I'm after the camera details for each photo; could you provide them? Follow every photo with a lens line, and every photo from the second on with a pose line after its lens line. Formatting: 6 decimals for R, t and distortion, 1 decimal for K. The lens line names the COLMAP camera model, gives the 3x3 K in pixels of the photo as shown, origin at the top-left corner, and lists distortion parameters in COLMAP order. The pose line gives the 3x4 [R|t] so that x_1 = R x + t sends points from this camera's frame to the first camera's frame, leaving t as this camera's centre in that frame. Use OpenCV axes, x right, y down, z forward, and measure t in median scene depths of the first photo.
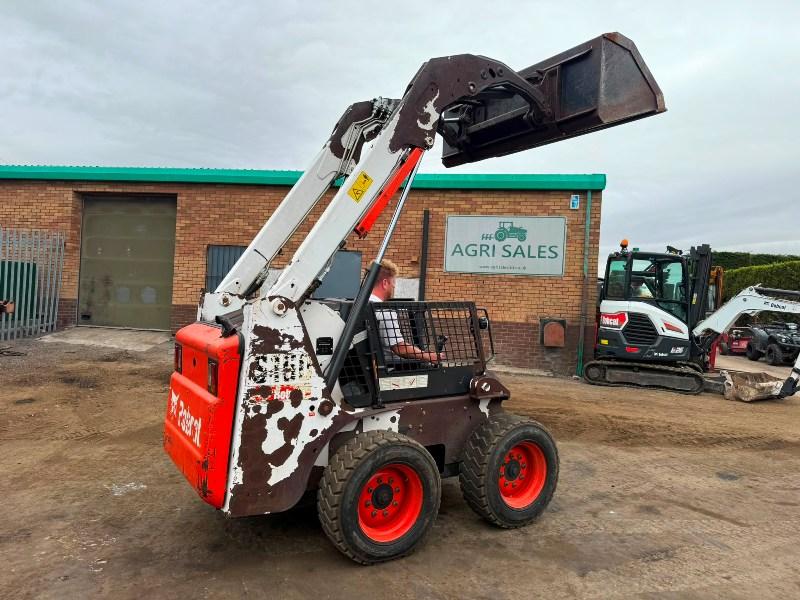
lens RADIAL K [[565.7, 0, 394.9], [0, 565.7, 302.6], [0, 0, 1]] dist [0.026080, -0.037287]
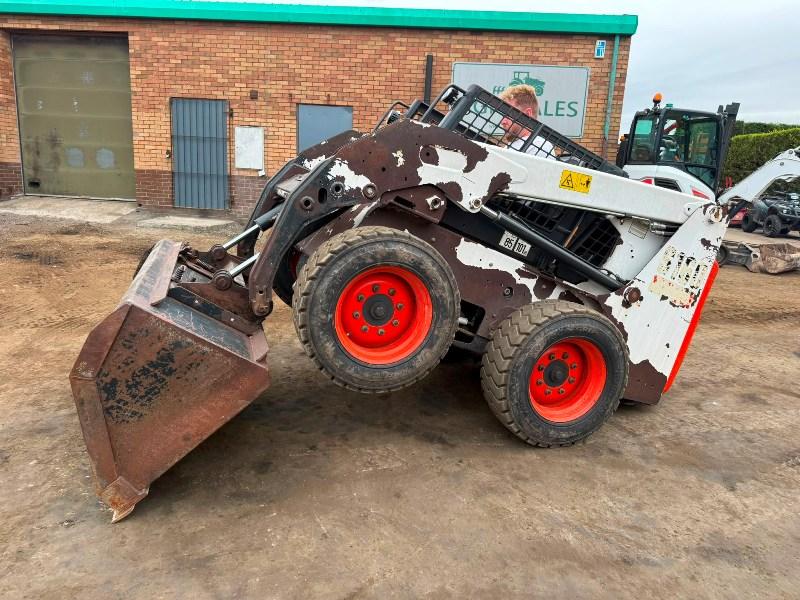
lens RADIAL K [[569.3, 0, 401.0], [0, 569.3, 306.1], [0, 0, 1]] dist [0.001816, -0.007972]
pose [[0.997576, -0.012387, 0.068479, -0.060423], [-0.003172, 0.974913, 0.222564, 0.015530], [-0.069518, -0.222241, 0.972510, 0.096517]]
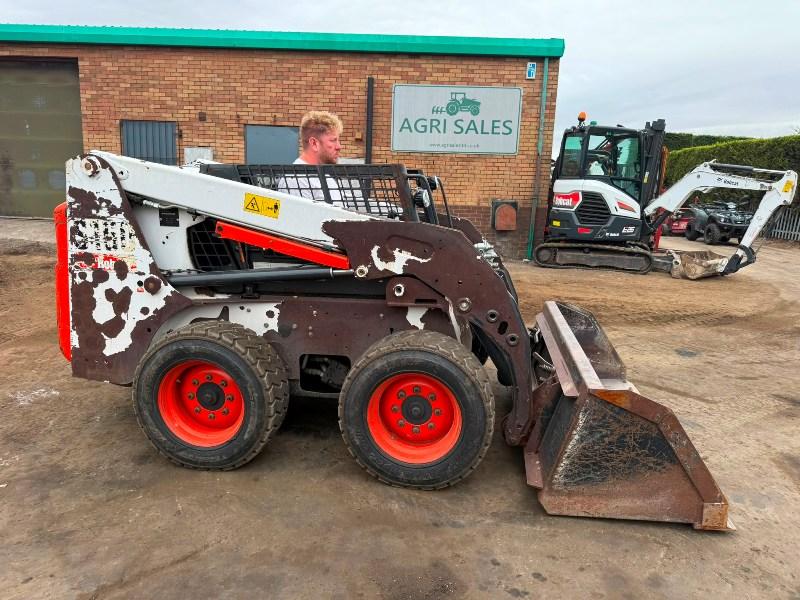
lens RADIAL K [[566.5, 0, 399.6], [0, 566.5, 305.4], [0, 0, 1]] dist [0.028438, -0.046441]
pose [[0.994106, -0.032390, 0.103464, -0.003755], [0.011357, 0.980190, 0.197735, 0.012609], [-0.107819, -0.195394, 0.974780, 0.056152]]
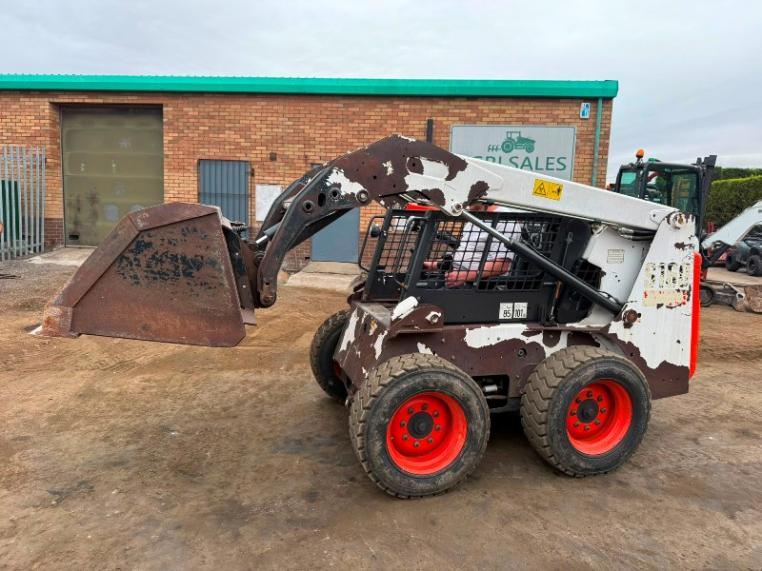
lens RADIAL K [[541.0, 0, 380.1], [0, 541.0, 292.6], [0, 0, 1]] dist [0.017119, -0.028332]
pose [[0.999173, -0.016184, 0.037301, -0.079644], [0.011089, 0.991059, 0.132961, 0.002910], [-0.039119, -0.132437, 0.990419, 0.070189]]
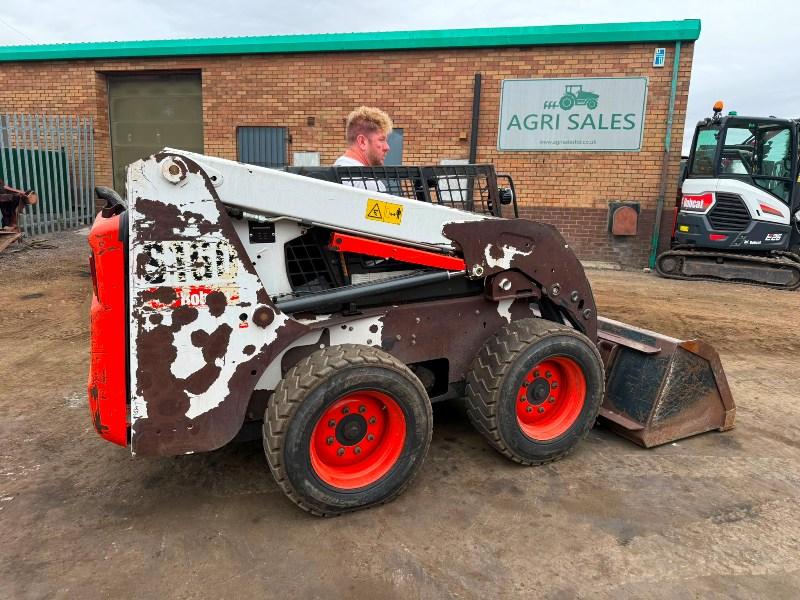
lens RADIAL K [[566.5, 0, 399.6], [0, 566.5, 305.4], [0, 0, 1]] dist [0.028438, -0.046441]
pose [[0.994057, 0.004676, -0.108756, 0.039294], [0.016250, 0.981508, 0.190728, 0.013373], [0.107637, -0.191362, 0.975600, 0.102097]]
